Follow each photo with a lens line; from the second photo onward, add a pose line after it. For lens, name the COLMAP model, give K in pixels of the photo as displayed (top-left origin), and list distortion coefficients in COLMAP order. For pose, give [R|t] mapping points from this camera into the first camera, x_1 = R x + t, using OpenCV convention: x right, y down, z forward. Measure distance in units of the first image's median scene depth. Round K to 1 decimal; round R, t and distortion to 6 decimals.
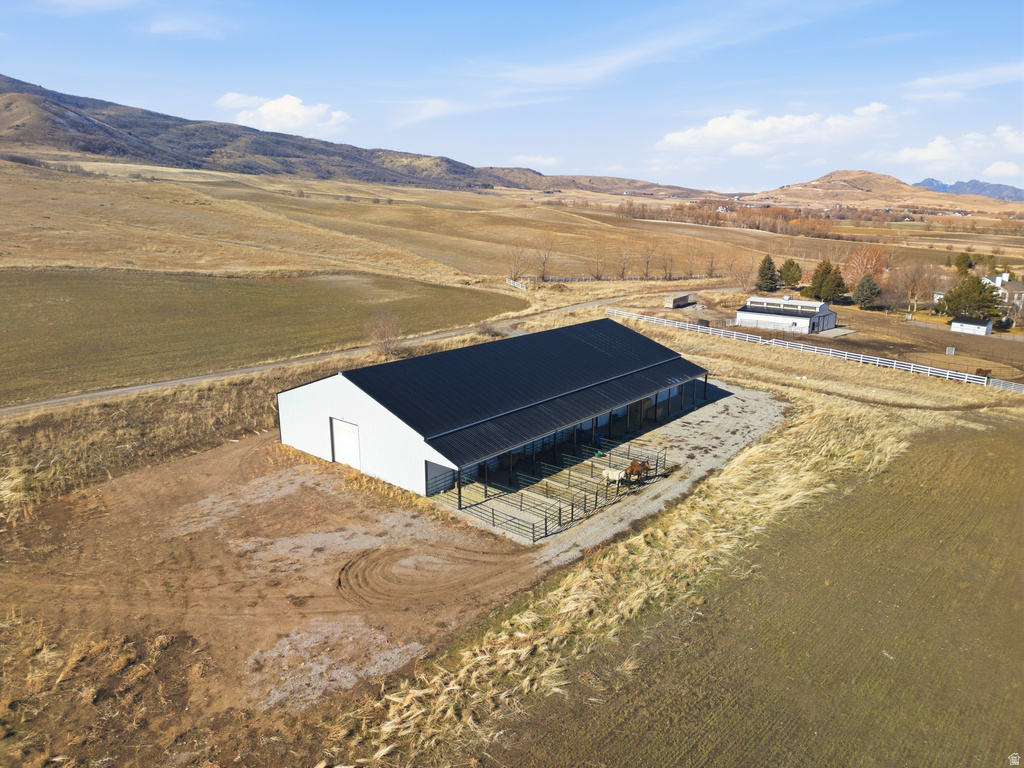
lens RADIAL K [[712.2, 0, 516.5], [0, 712.2, 383.3], [0, 0, 1]] dist [0.084622, -0.075356]
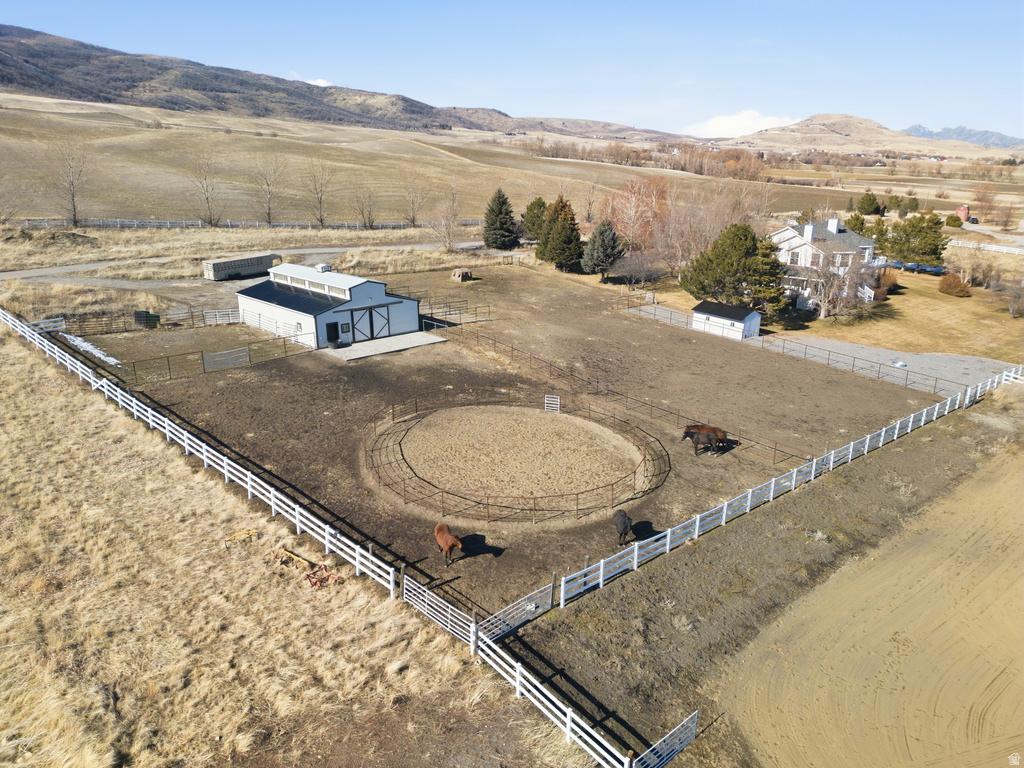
lens RADIAL K [[713.5, 0, 517.0], [0, 713.5, 385.6], [0, 0, 1]] dist [0.074348, -0.061567]
pose [[0.999739, -0.002624, 0.022707, 0.038296], [0.000988, 0.997419, 0.071794, -0.005728], [-0.022837, -0.071752, 0.997161, 0.039632]]
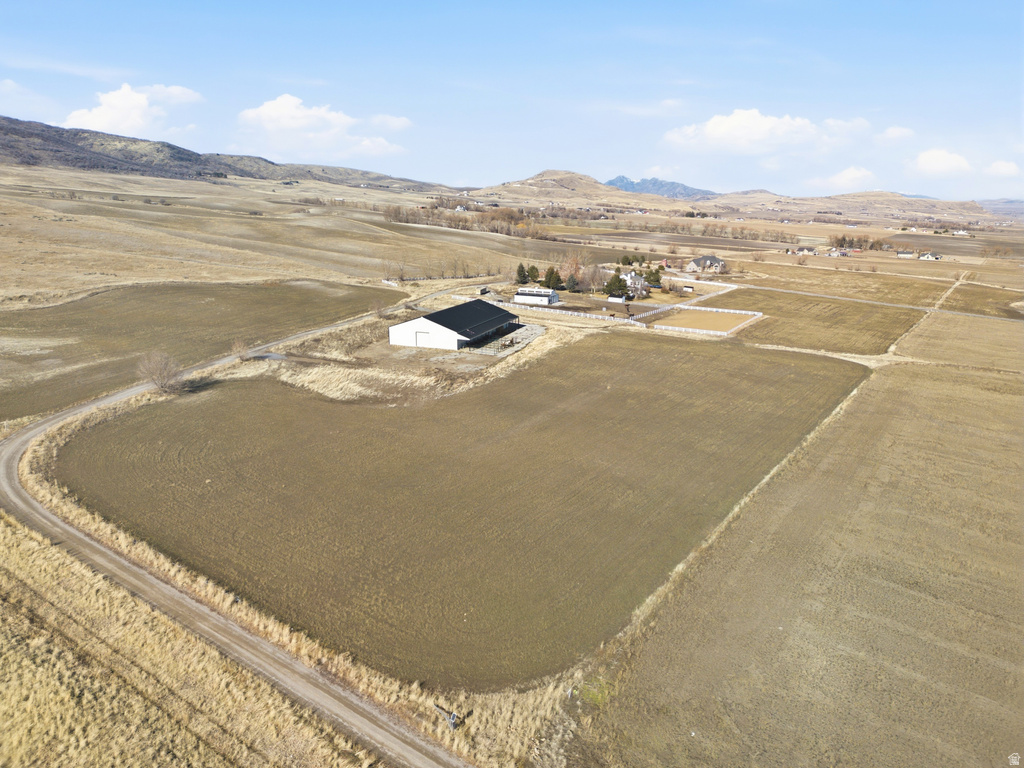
lens RADIAL K [[712.2, 0, 516.5], [0, 712.2, 383.3], [0, 0, 1]] dist [0.084622, -0.075356]
pose [[0.935117, -0.076323, 0.346022, -0.031861], [0.070860, 0.997081, 0.028429, 0.007206], [-0.347182, -0.002065, 0.937796, -0.070262]]
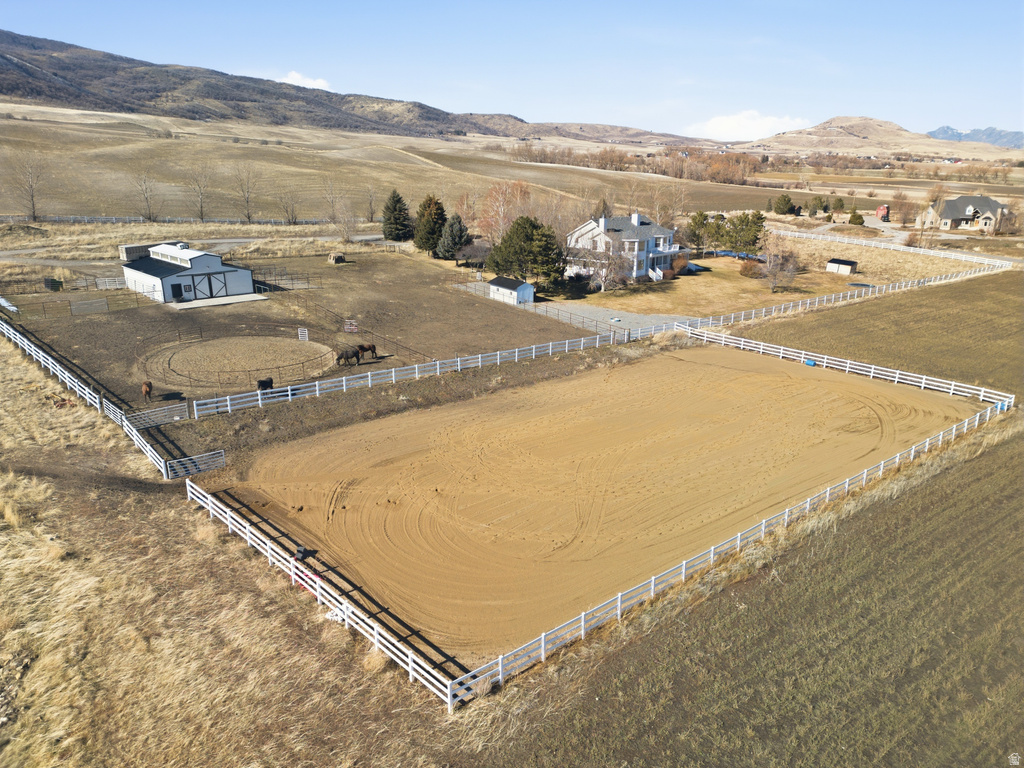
lens RADIAL K [[713.5, 0, 517.0], [0, 713.5, 385.6], [0, 0, 1]] dist [0.074348, -0.061567]
pose [[0.999967, 0.000173, -0.008077, 0.052822], [0.000358, 0.997842, 0.065658, -0.002765], [0.008071, -0.065659, 0.997809, 0.026715]]
